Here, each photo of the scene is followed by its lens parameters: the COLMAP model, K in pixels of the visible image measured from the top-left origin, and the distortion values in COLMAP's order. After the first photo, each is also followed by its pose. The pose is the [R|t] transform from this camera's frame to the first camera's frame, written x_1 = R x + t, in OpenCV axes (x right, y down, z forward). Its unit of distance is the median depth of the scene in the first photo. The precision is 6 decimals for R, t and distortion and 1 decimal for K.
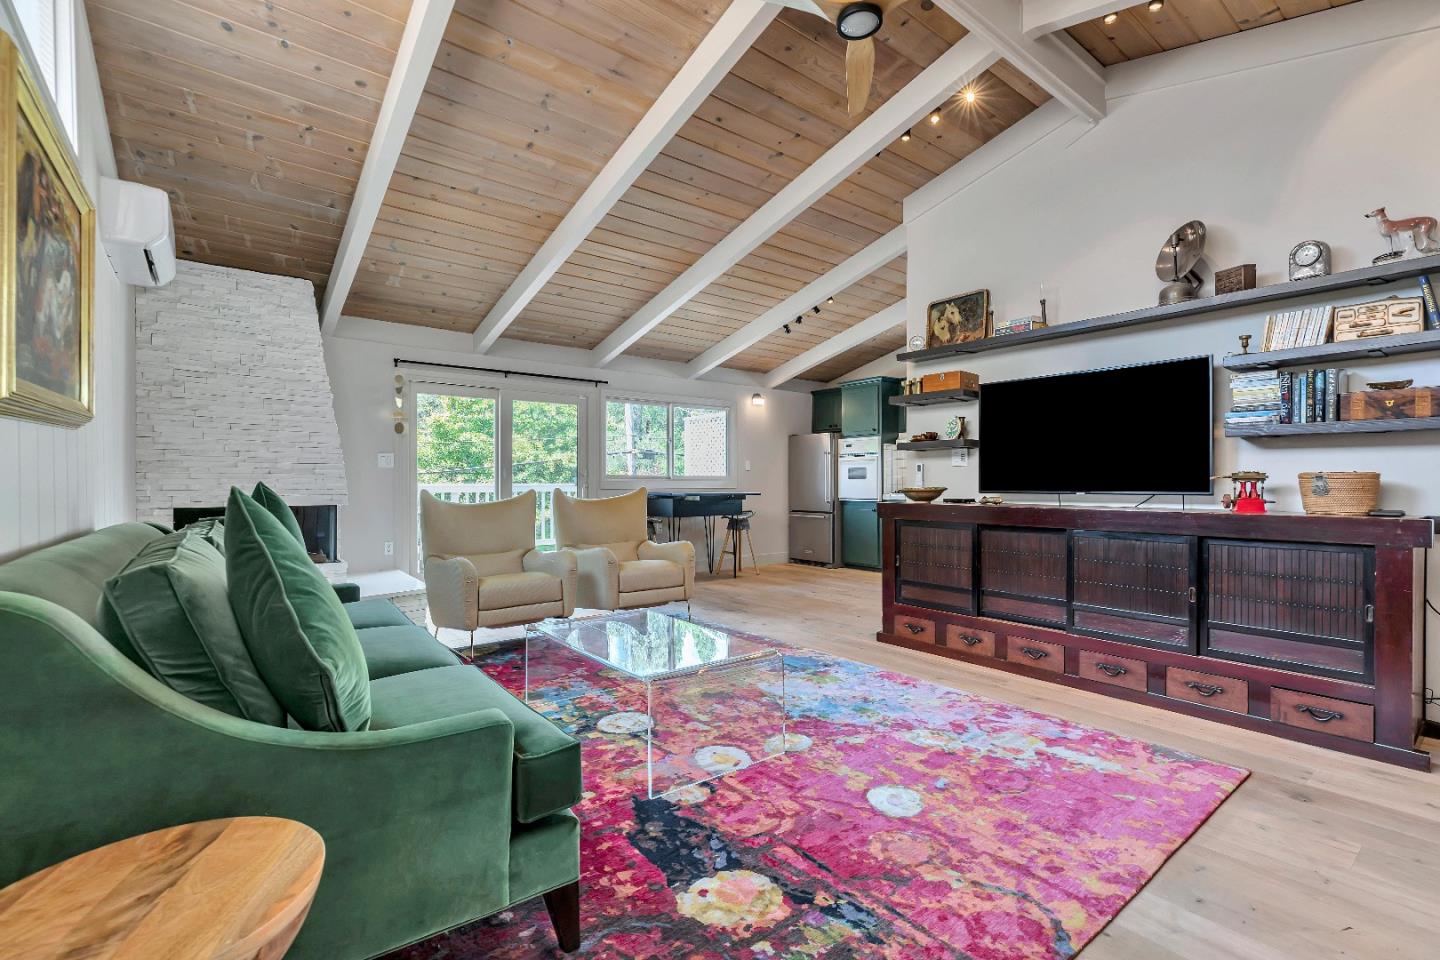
lens RADIAL K [[645.7, 0, 720.9], [0, 645.7, 485.7], [0, 0, 1]] dist [0.003522, -0.000290]
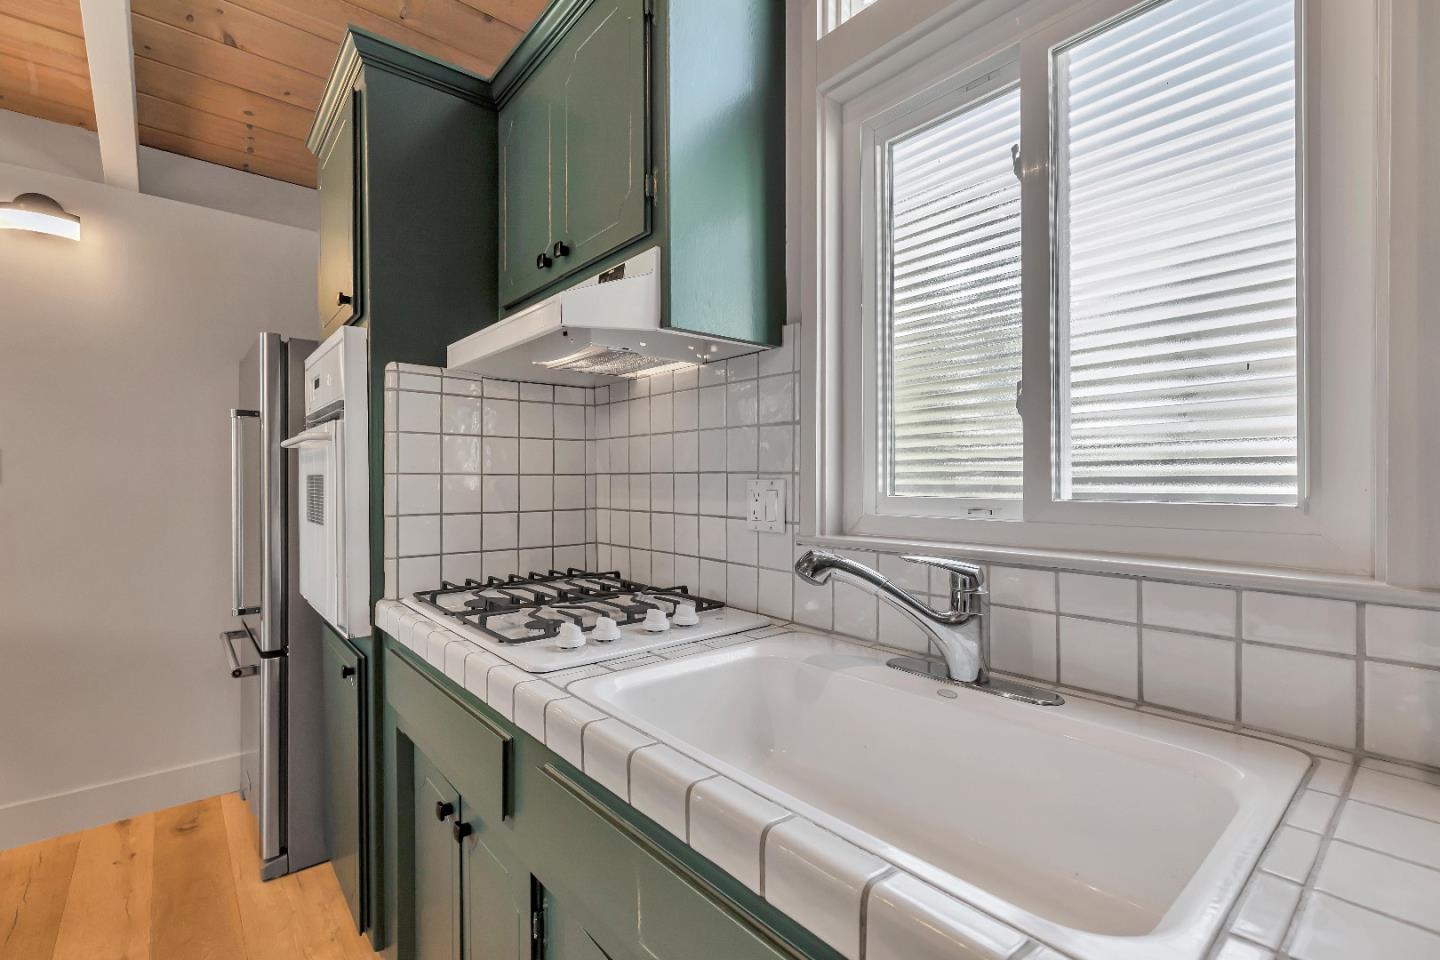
lens RADIAL K [[645.7, 0, 721.5], [0, 645.7, 475.4], [0, 0, 1]] dist [0.003522, -0.000290]
pose [[0.999563, -0.004753, 0.029174, 0.960536], [0.005020, 0.999946, -0.009065, -0.070999], [-0.029130, 0.009207, 0.999533, 2.114882]]
